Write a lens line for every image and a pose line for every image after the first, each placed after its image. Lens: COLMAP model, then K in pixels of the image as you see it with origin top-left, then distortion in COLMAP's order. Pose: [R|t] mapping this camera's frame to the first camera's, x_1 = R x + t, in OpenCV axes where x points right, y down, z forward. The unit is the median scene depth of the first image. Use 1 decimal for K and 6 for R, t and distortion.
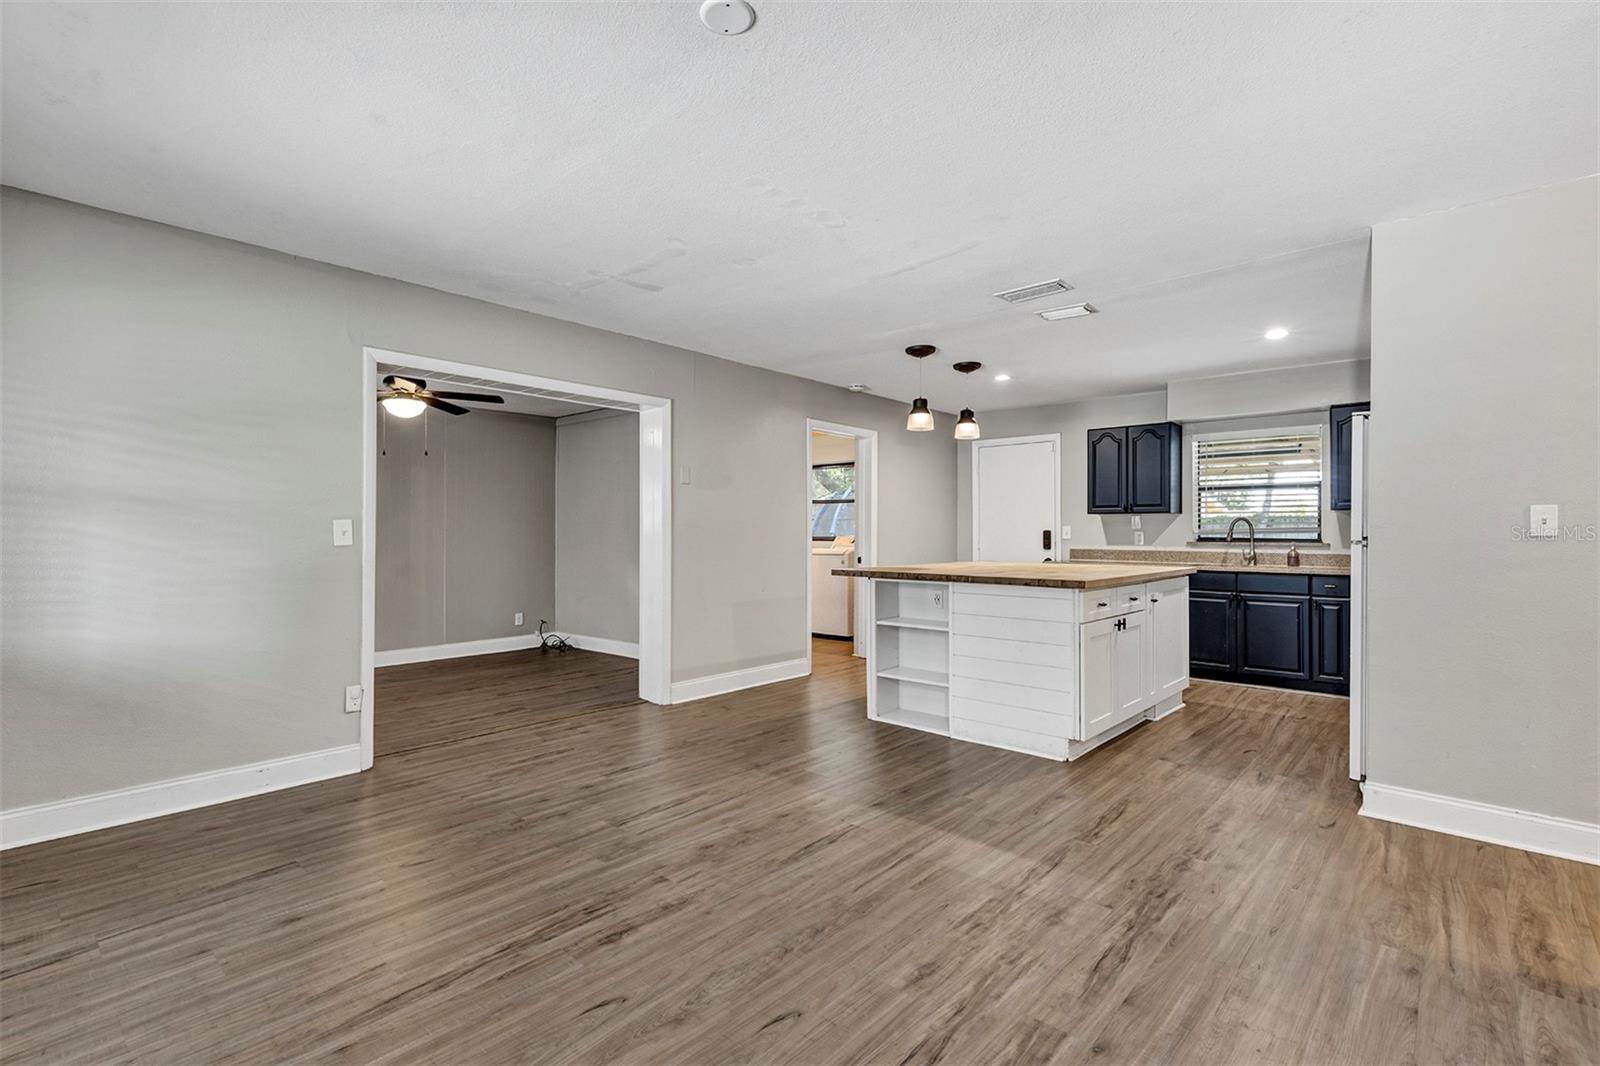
lens RADIAL K [[742.2, 0, 775.8], [0, 742.2, 526.1], [0, 0, 1]] dist [0.007159, 0.000847]
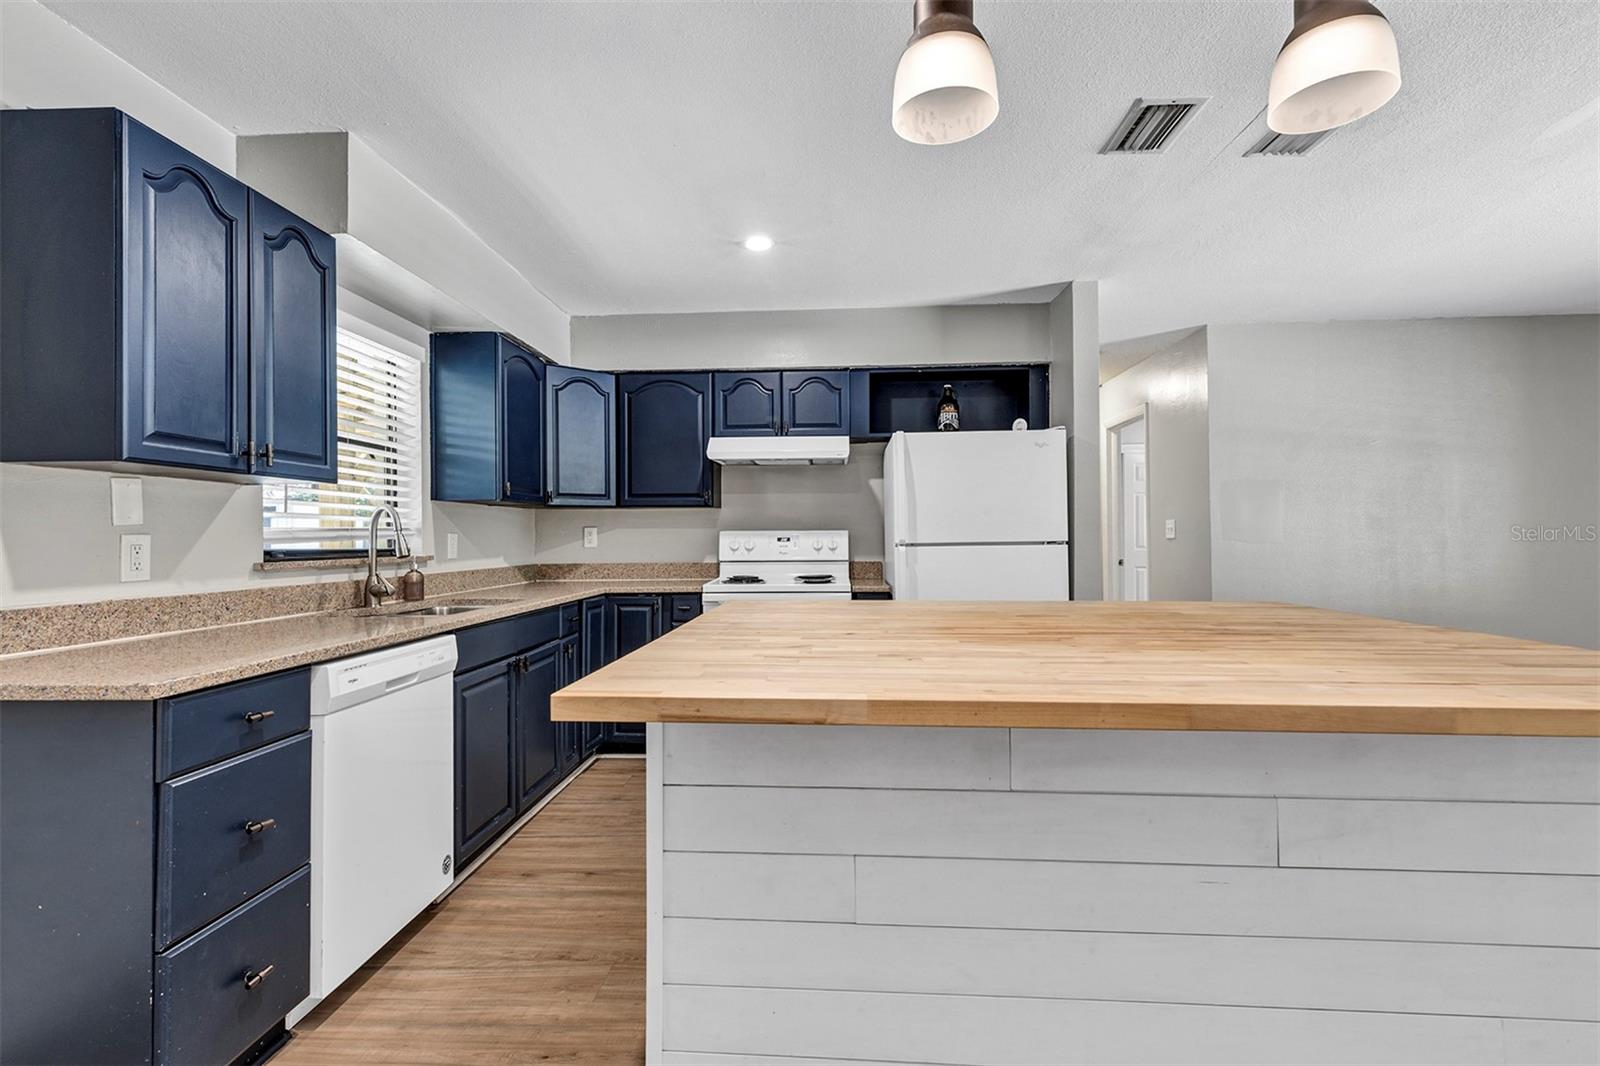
lens RADIAL K [[742.2, 0, 791.6], [0, 742.2, 532.8], [0, 0, 1]] dist [0.007159, 0.000847]
pose [[-0.650478, 0.006109, 0.759501, 0.236889], [-0.002000, 0.999950, -0.009756, 0.021866], [-0.759523, -0.007865, -0.650433, 2.458806]]
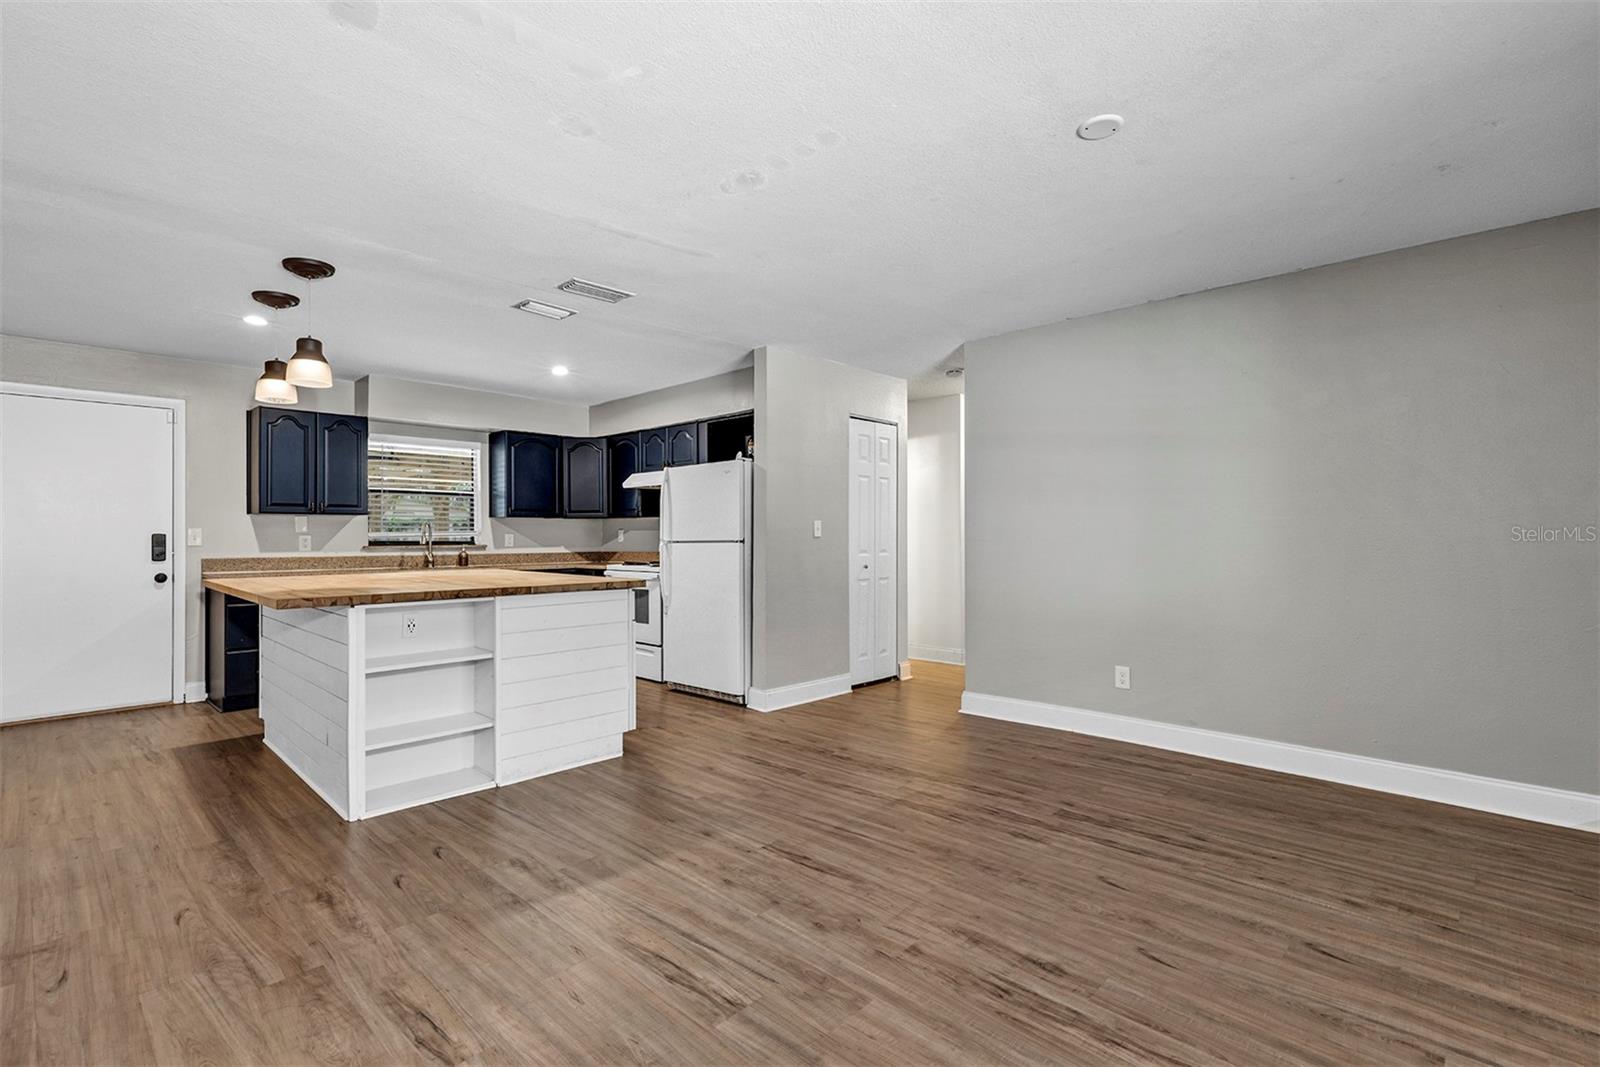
lens RADIAL K [[742.2, 0, 807.0], [0, 742.2, 527.9], [0, 0, 1]] dist [0.007159, 0.000847]
pose [[0.005302, 0.008106, 0.999953, -0.914926], [-0.006329, 0.999947, -0.008072, 0.005100], [-0.999966, -0.006286, 0.005353, 1.023938]]
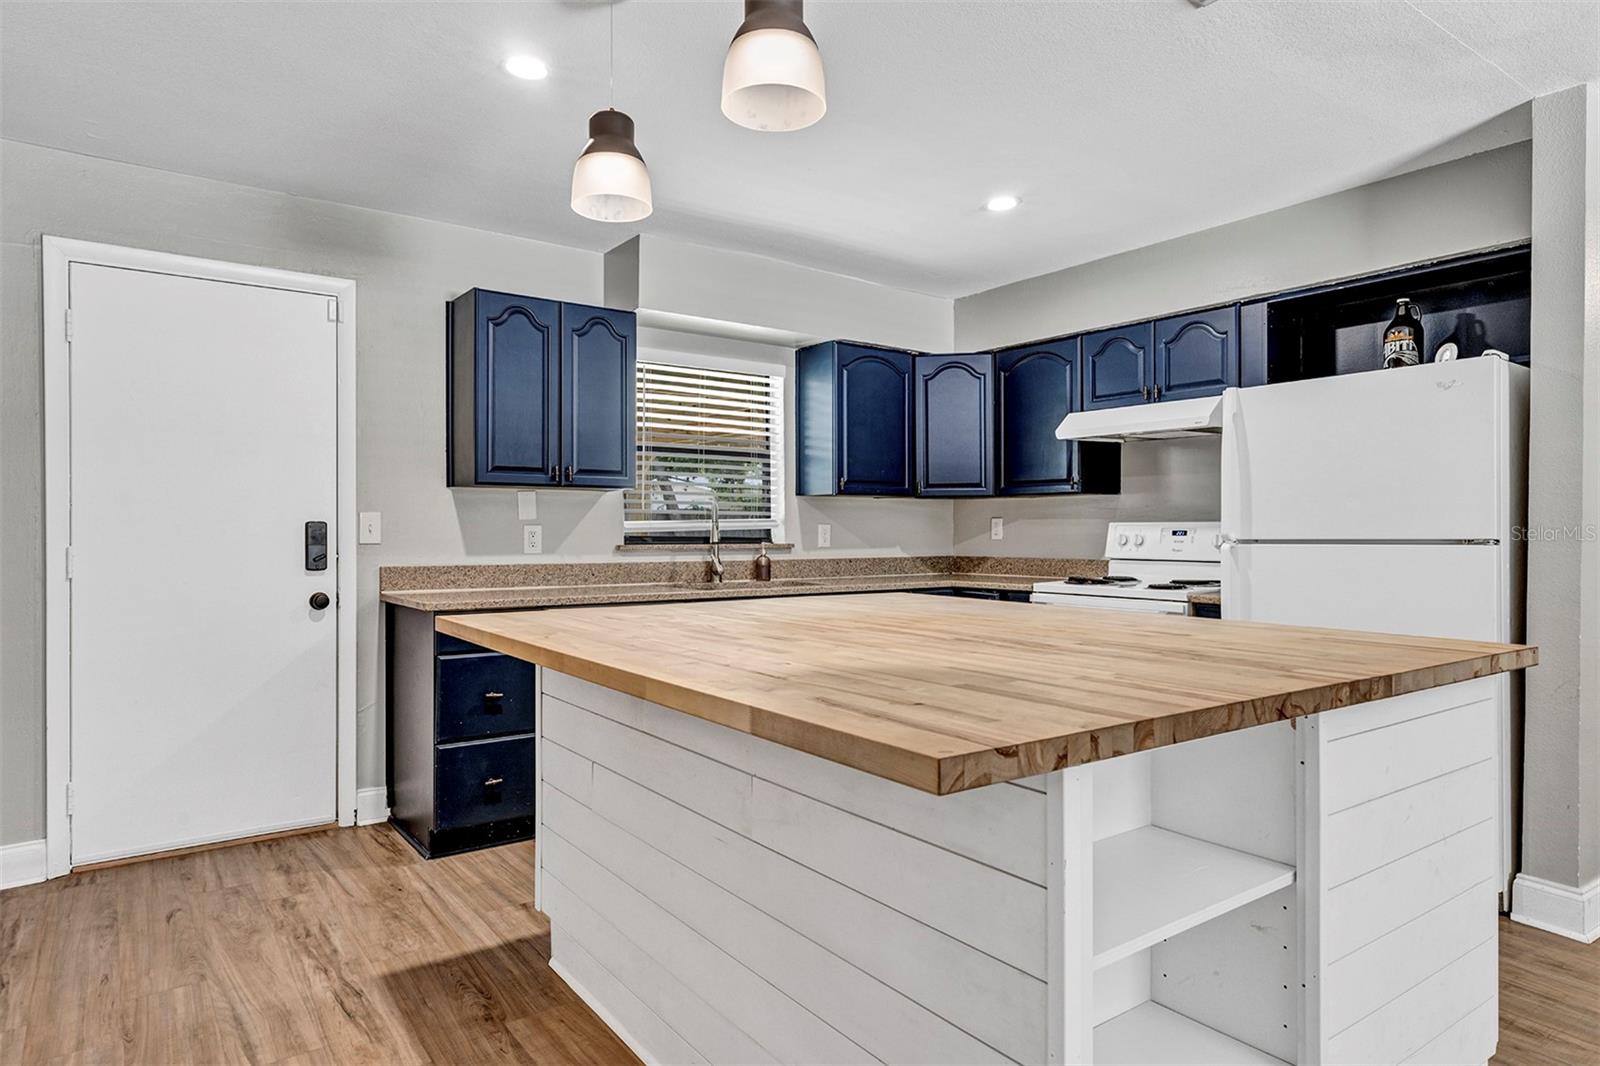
lens RADIAL K [[937.3, 0, 792.7], [0, 937.3, 529.1], [0, 0, 1]] dist [0.009118, -0.001580]
pose [[0.177510, -0.000939, 0.984118, -0.203236], [-0.009405, 0.999952, 0.002650, 0.016057], [-0.984074, -0.009726, 0.177493, 1.791056]]
